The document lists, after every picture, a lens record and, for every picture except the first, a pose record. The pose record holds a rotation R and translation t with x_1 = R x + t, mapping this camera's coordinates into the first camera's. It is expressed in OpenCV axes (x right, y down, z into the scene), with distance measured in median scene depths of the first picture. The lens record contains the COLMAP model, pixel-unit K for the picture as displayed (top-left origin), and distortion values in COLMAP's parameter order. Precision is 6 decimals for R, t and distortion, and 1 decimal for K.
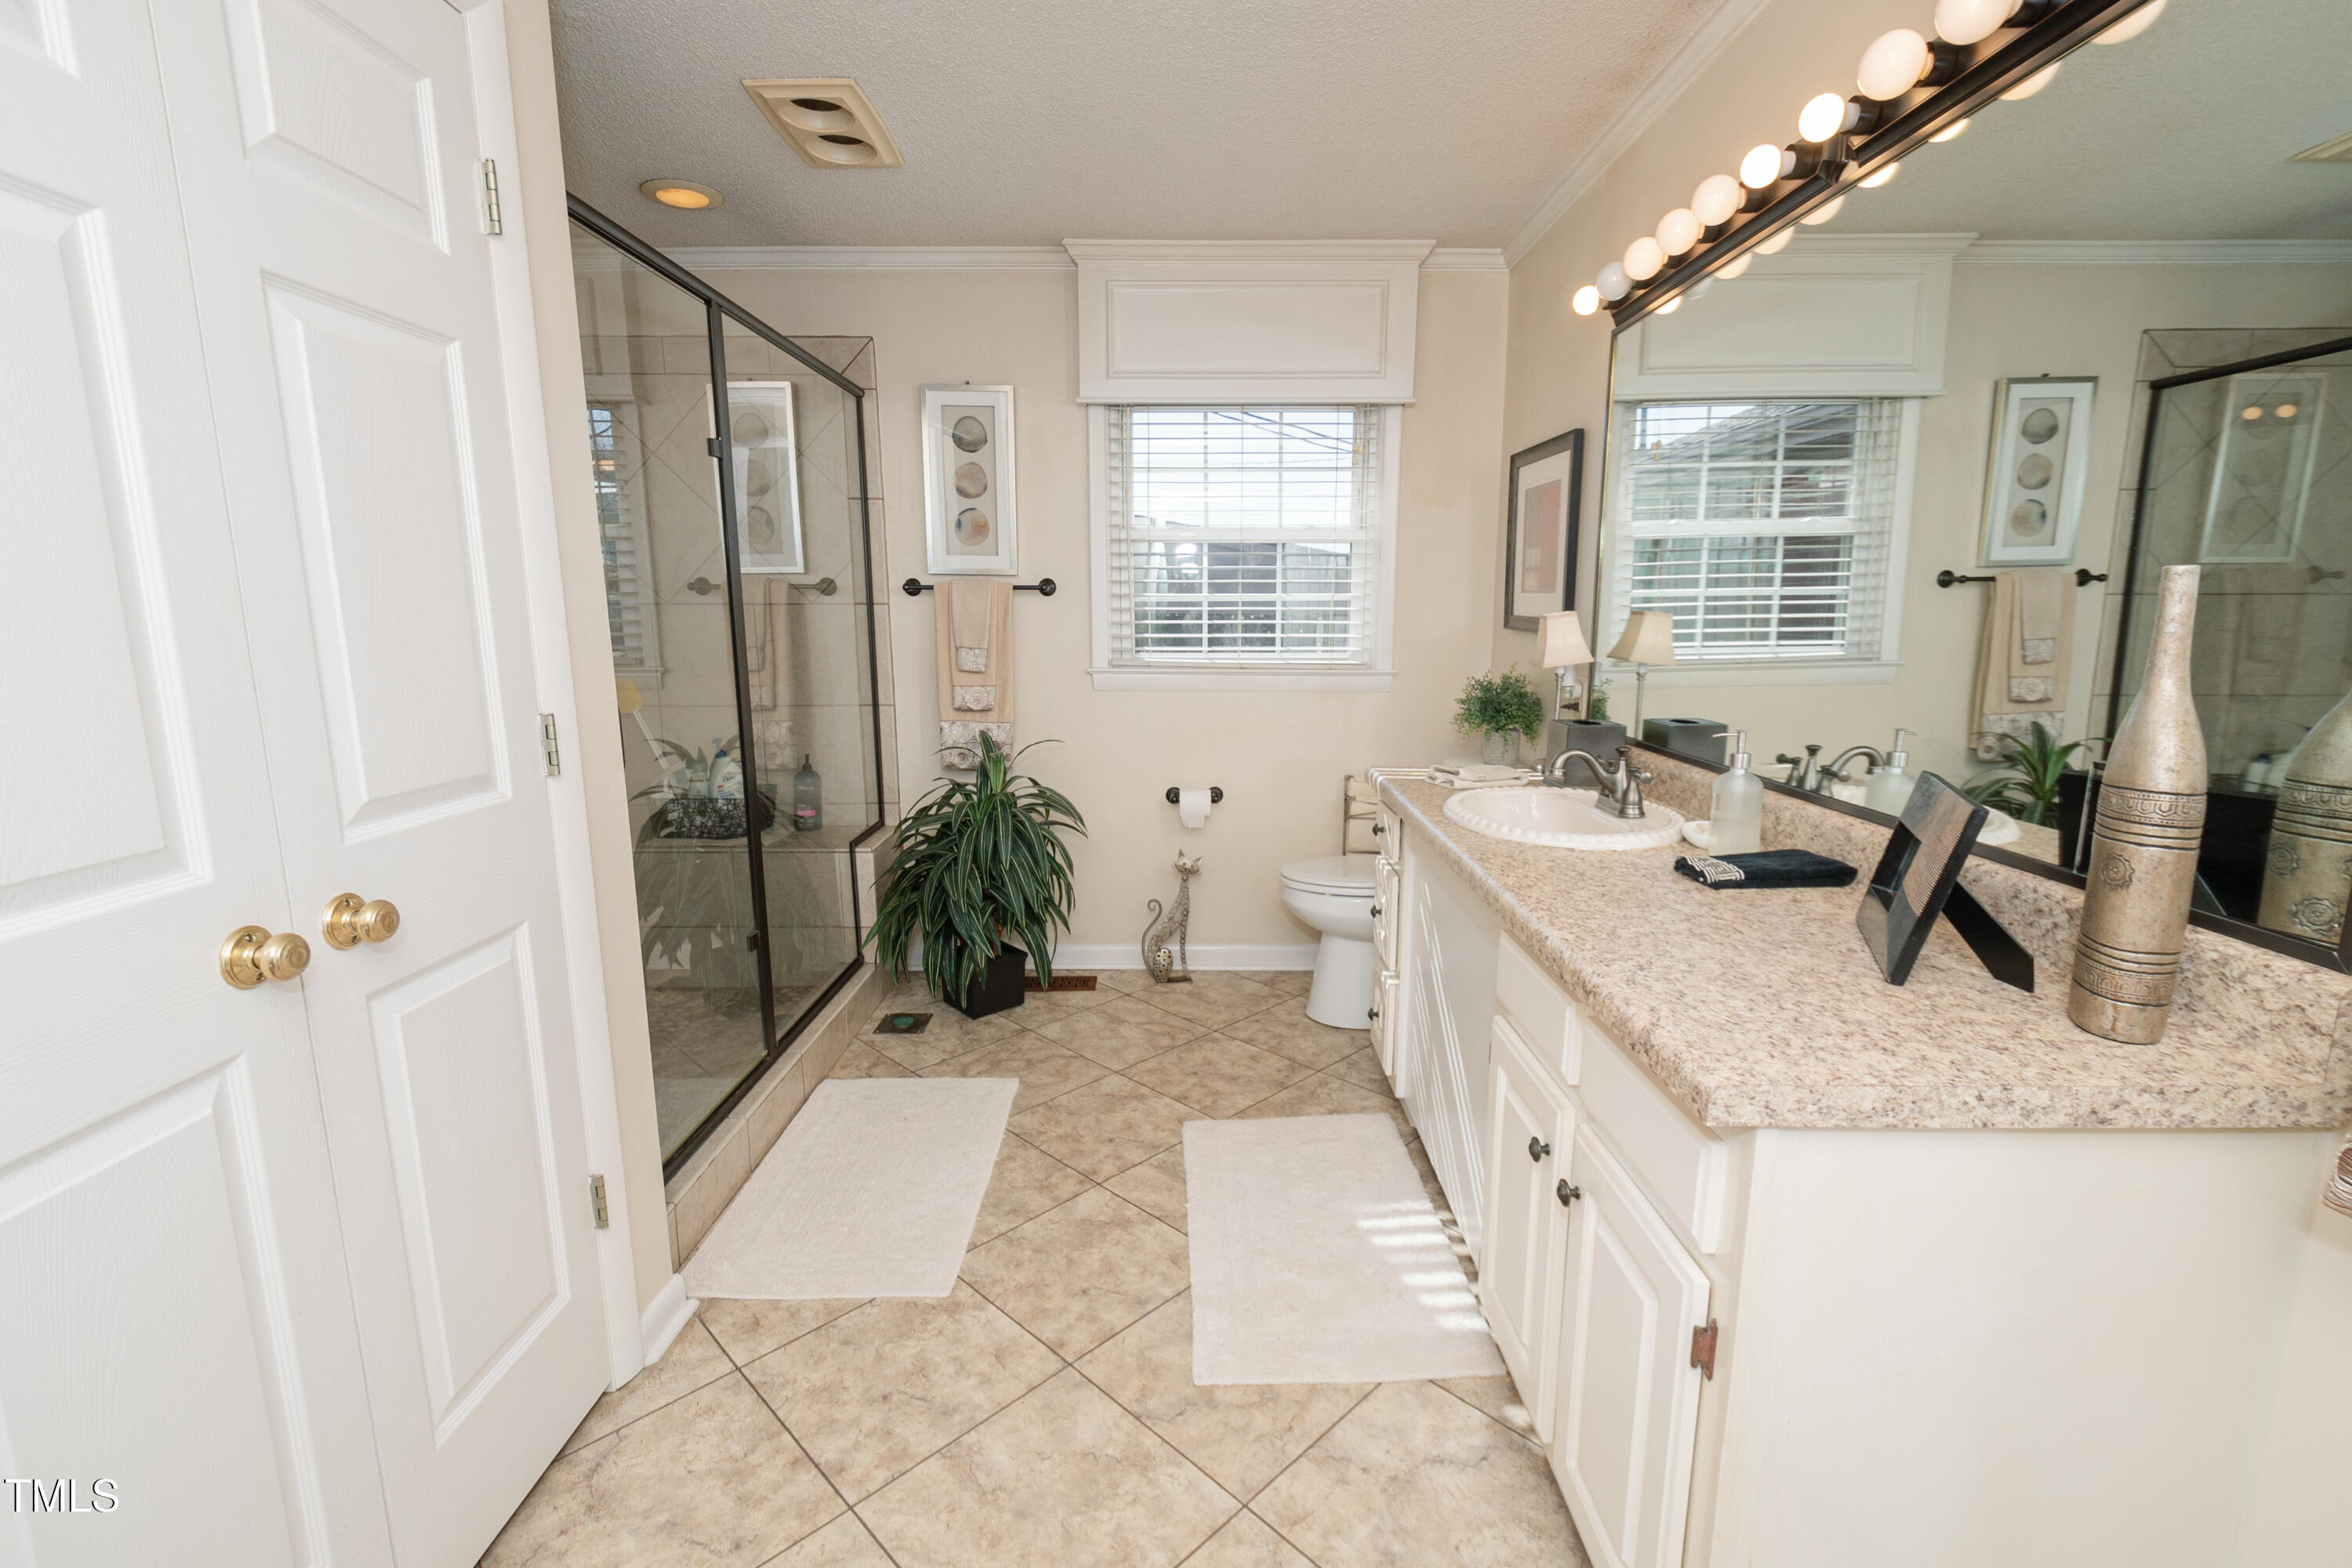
lens RADIAL K [[1022.1, 0, 1181.3], [0, 1022.1, 817.5], [0, 0, 1]] dist [-0.001370, -0.017851]
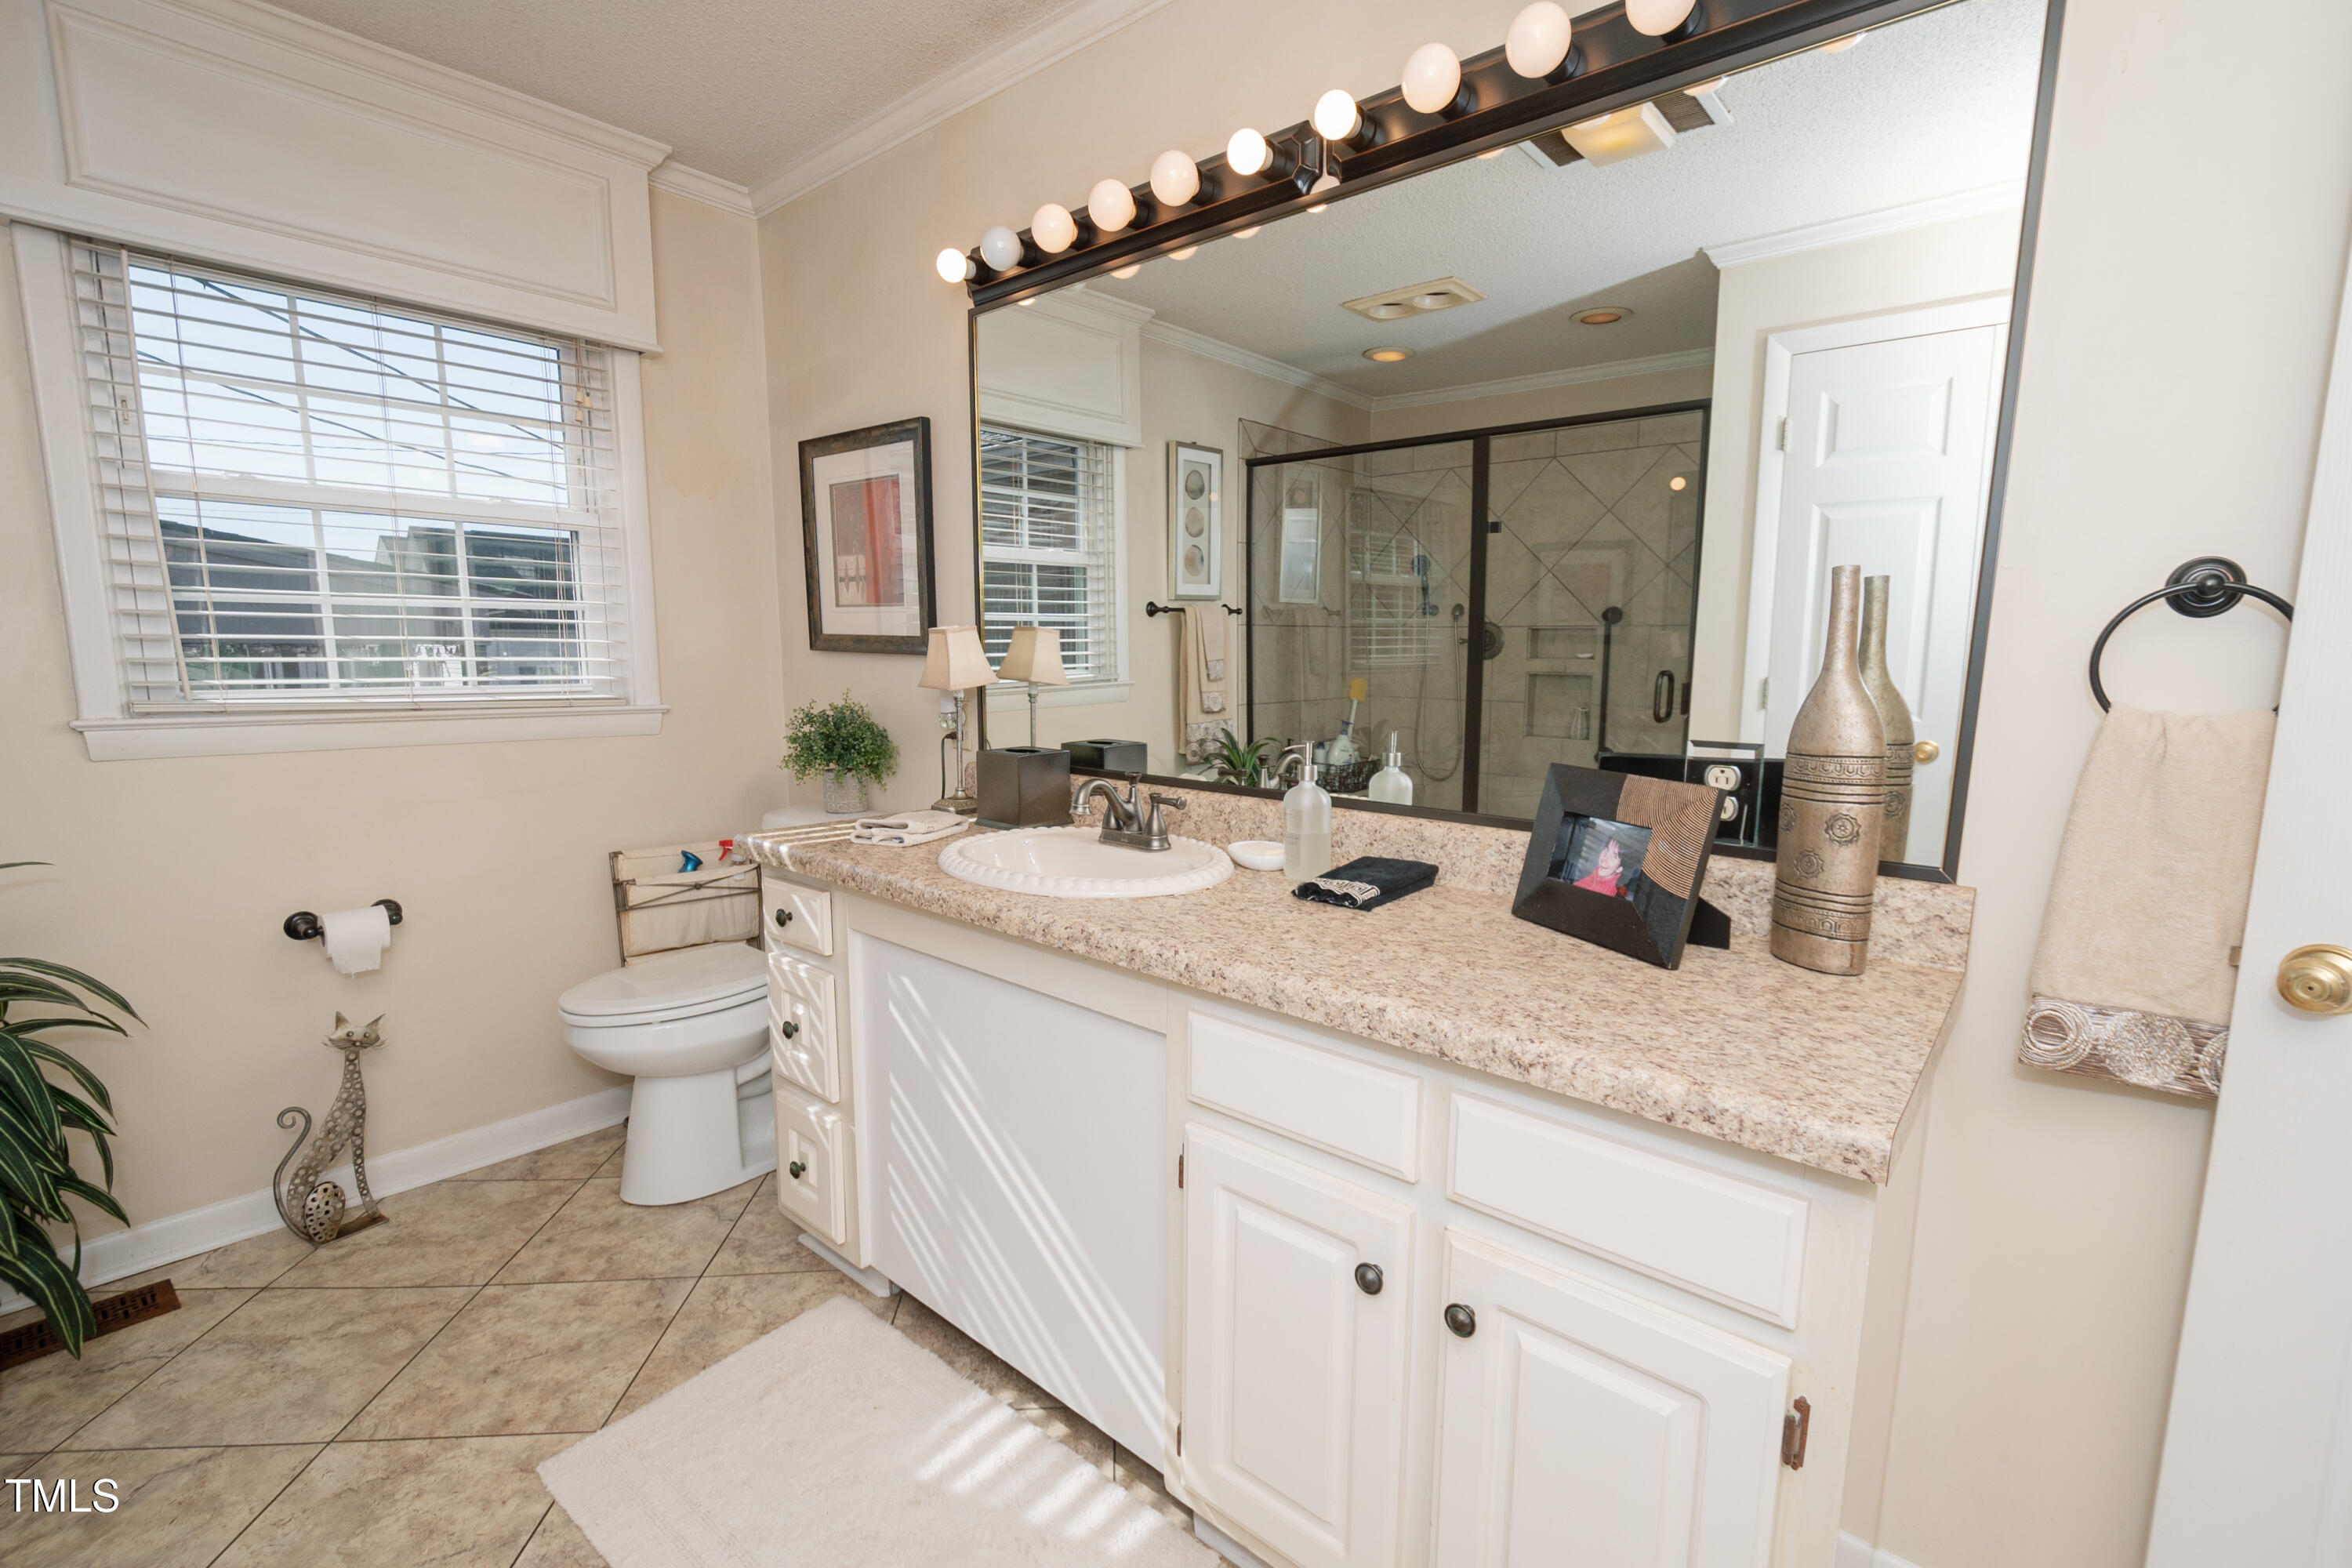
lens RADIAL K [[1034.9, 0, 1181.1], [0, 1034.9, 803.7], [0, 0, 1]] dist [0.008317, -0.006561]
pose [[0.654017, -0.104012, 0.749295, -0.130561], [0.142979, 0.989646, 0.012578, -0.028709], [-0.742845, 0.098907, 0.662117, 0.230464]]
